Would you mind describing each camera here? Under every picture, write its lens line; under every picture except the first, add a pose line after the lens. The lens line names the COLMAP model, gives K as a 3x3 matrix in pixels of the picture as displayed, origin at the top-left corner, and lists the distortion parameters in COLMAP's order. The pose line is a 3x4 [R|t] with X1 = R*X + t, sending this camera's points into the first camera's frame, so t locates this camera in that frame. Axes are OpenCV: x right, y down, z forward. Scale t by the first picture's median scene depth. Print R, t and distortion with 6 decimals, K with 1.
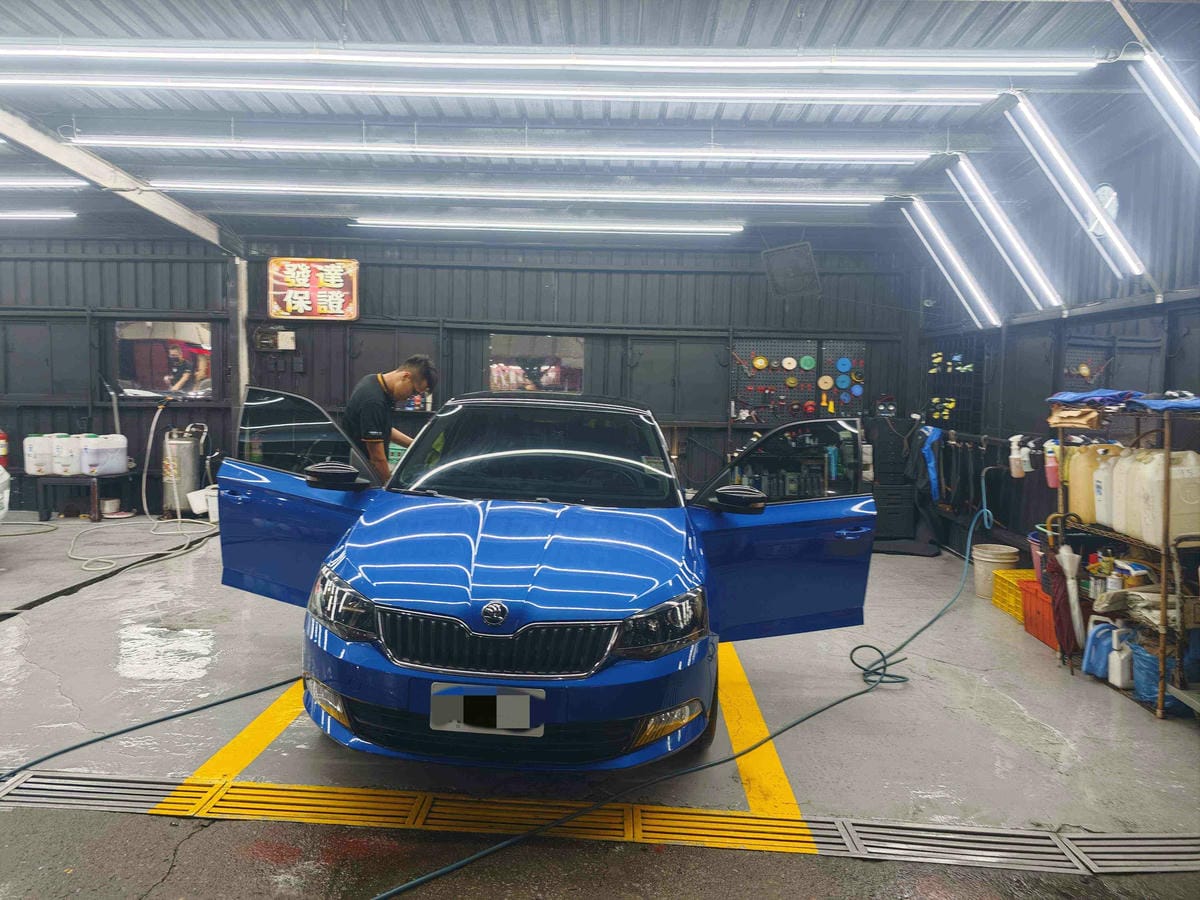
lens RADIAL K [[832.9, 0, 592.3], [0, 832.9, 445.7], [0, 0, 1]] dist [0.027622, -0.024458]
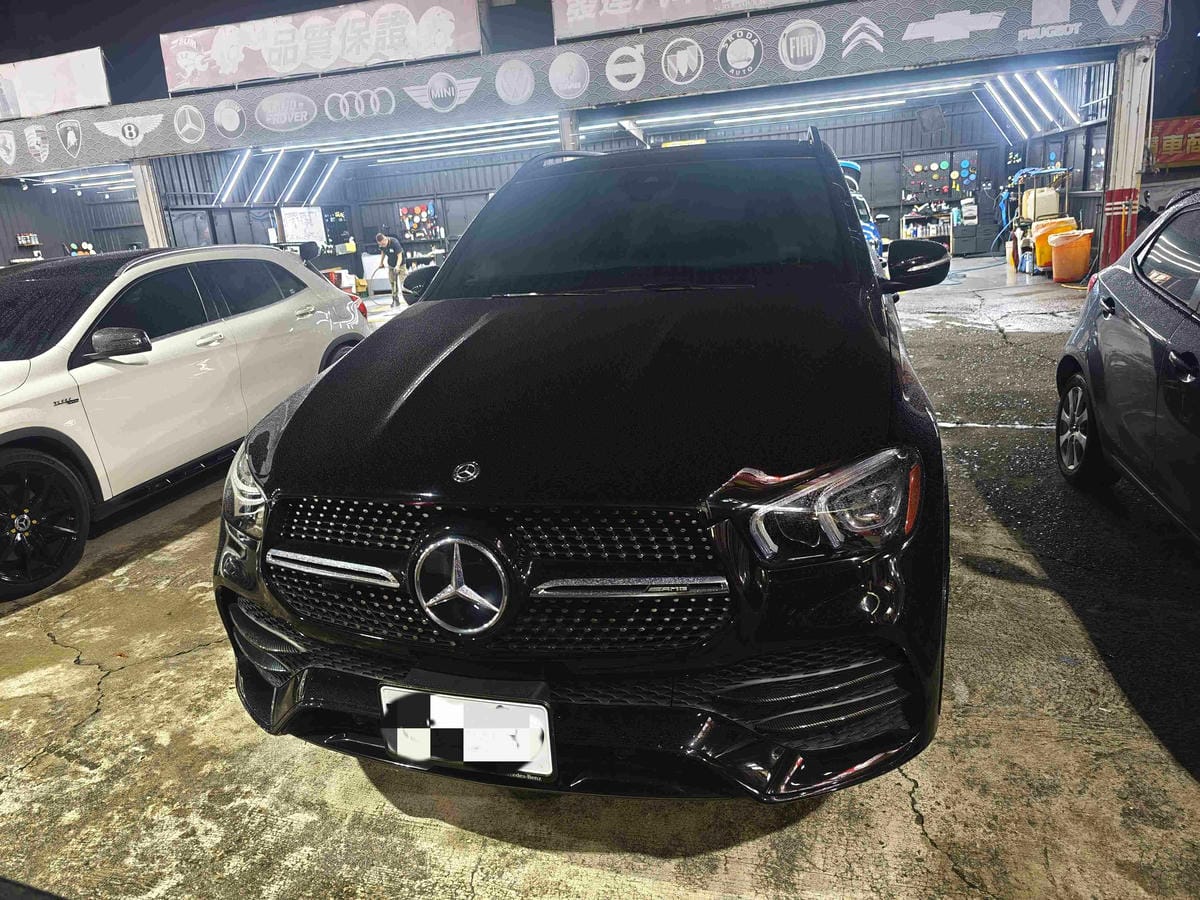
lens RADIAL K [[832.9, 0, 597.5], [0, 832.9, 449.0], [0, 0, 1]] dist [0.027622, -0.024458]
pose [[0.972467, -0.041558, -0.229305, -0.157994], [0.088092, 0.976515, 0.196615, 0.137844], [0.215749, -0.211401, 0.953290, -1.783213]]
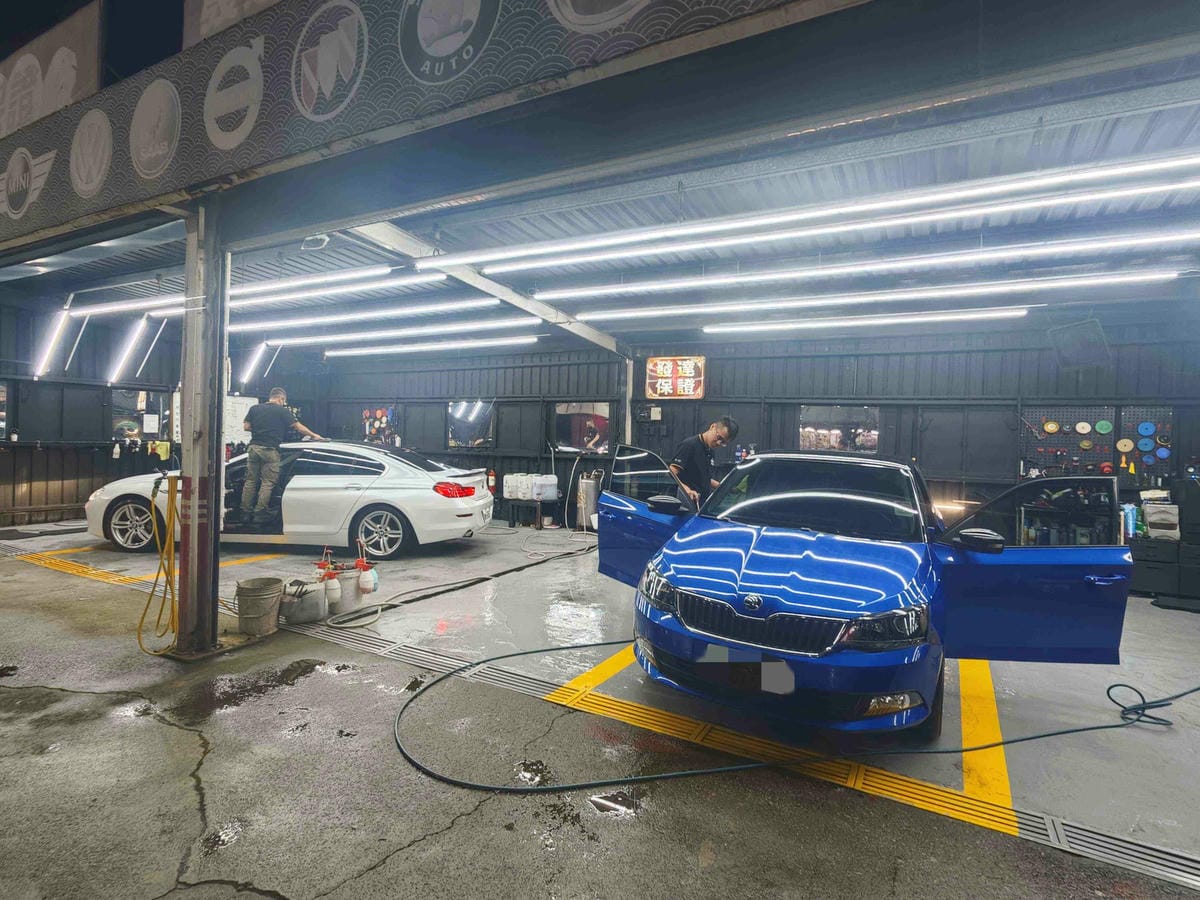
lens RADIAL K [[644.5, 0, 594.8], [0, 644.5, 445.6], [0, 0, 1]] dist [-0.001444, 0.000140]
pose [[0.893154, 0.007638, -0.449686, 0.068417], [-0.039945, 0.997252, -0.062398, 0.005643], [0.447974, 0.073694, 0.891004, -0.066214]]
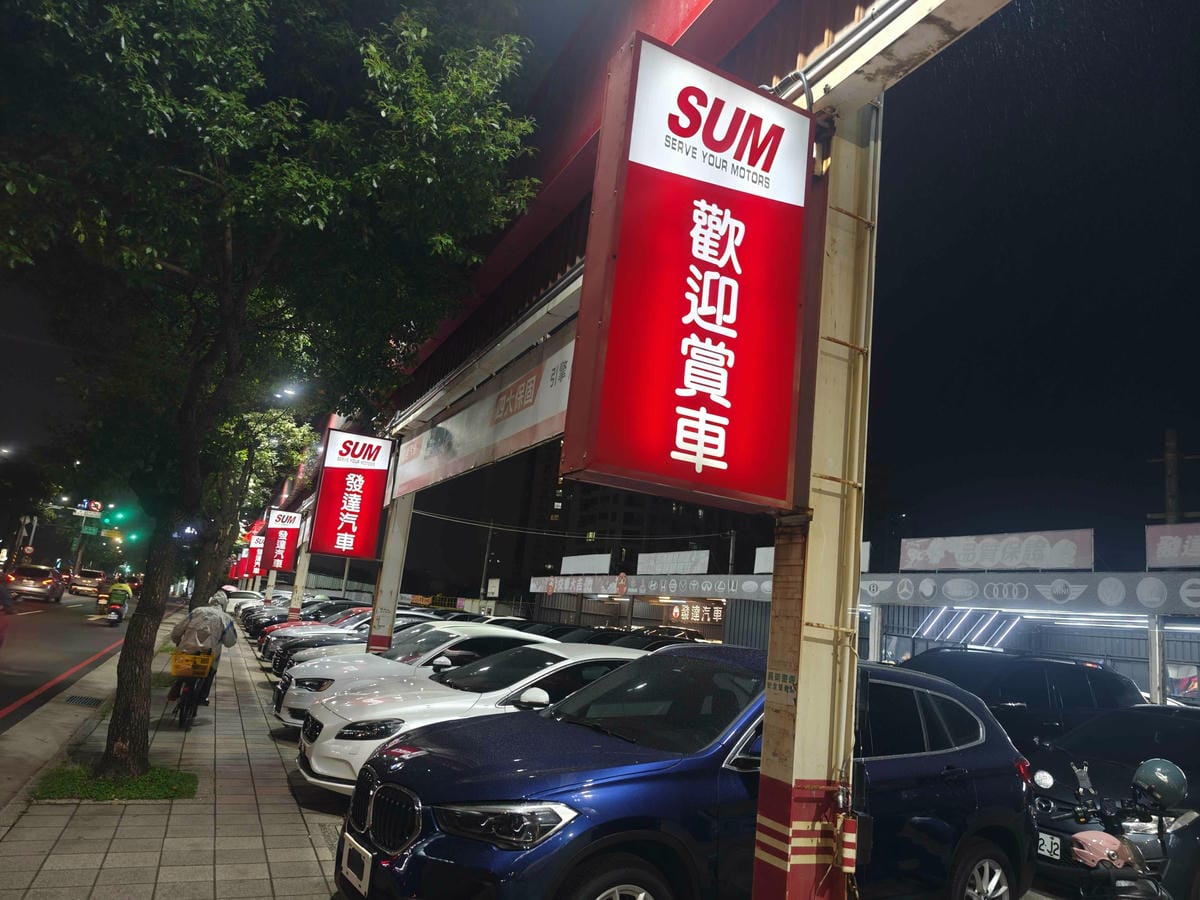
lens RADIAL K [[832.9, 0, 601.1], [0, 832.9, 451.3], [0, 0, 1]] dist [0.027622, -0.024458]
pose [[0.486183, -0.151226, -0.860673, 0.977662], [-0.149660, 0.955951, -0.252508, 0.196482], [0.860946, 0.251573, 0.442134, -2.700450]]
